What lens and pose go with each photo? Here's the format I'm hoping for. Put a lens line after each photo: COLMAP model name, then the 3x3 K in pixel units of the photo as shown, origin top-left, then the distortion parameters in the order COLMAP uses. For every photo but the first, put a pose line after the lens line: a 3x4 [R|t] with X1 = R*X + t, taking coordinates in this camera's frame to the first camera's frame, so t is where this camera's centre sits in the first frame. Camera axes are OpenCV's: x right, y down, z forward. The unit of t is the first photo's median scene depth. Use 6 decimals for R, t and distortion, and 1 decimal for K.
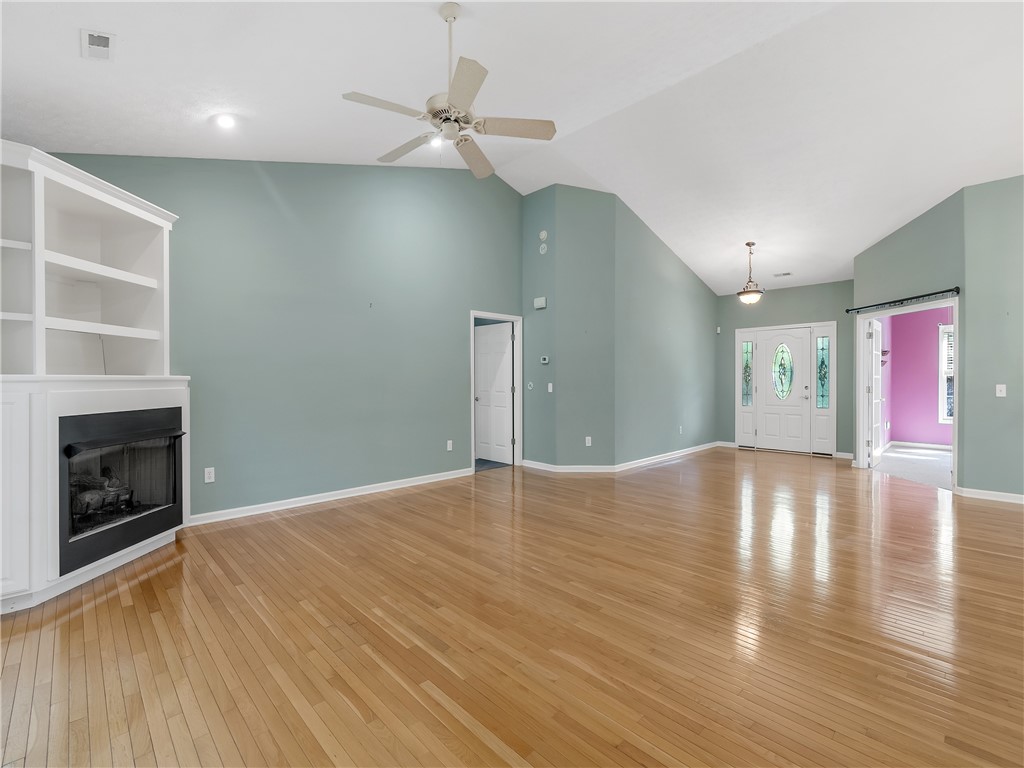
lens RADIAL K [[462.3, 0, 509.5], [0, 462.3, 381.7], [0, 0, 1]] dist [-0.003587, -0.000068]
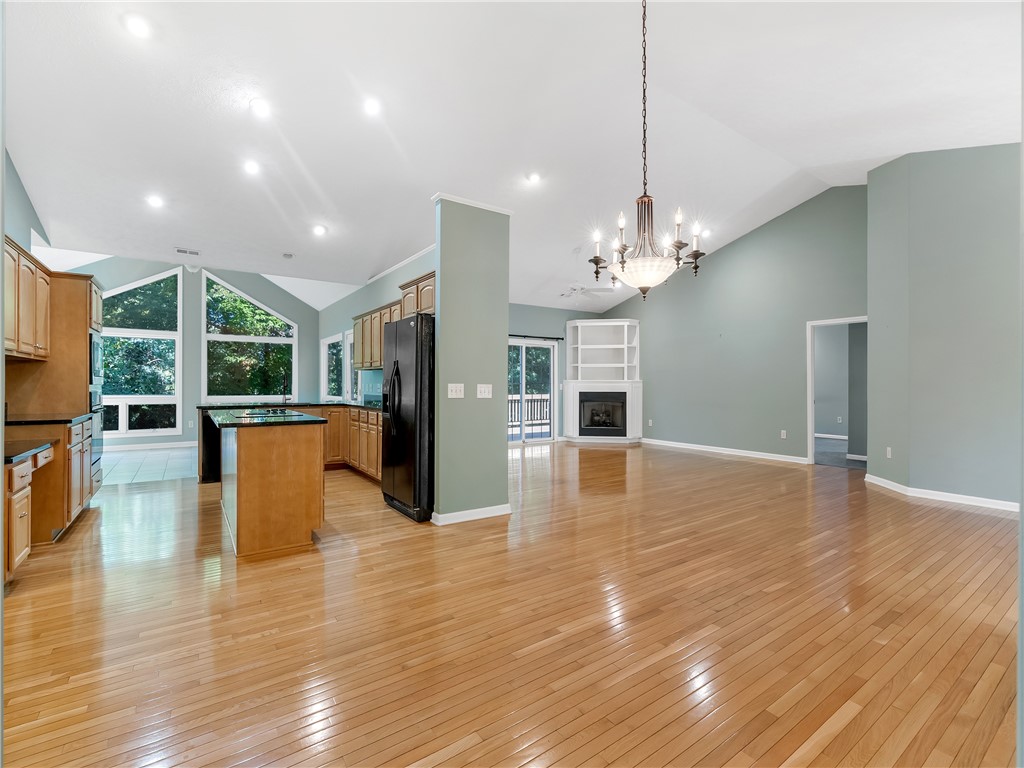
lens RADIAL K [[462.3, 0, 517.1], [0, 462.3, 381.7], [0, 0, 1]] dist [-0.003587, -0.000068]
pose [[-0.144381, -0.001522, -0.989521, 1.876168], [-0.006271, 0.999980, -0.000623, 0.002259], [0.989502, 0.006115, -0.144388, 0.721344]]
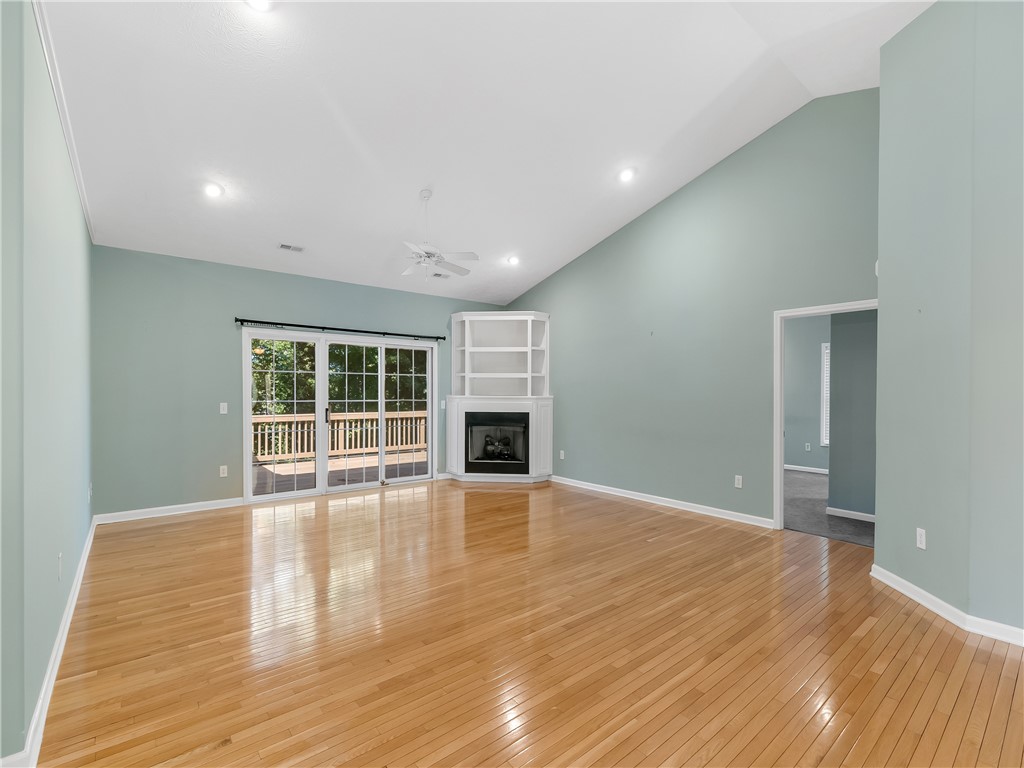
lens RADIAL K [[462.3, 0, 514.6], [0, 462.3, 391.3], [0, 0, 1]] dist [-0.003587, -0.000068]
pose [[-0.074004, -0.000466, -0.997258, 1.127381], [-0.011289, 0.999936, 0.000370, -0.030083], [0.997194, 0.011285, -0.074005, 1.019344]]
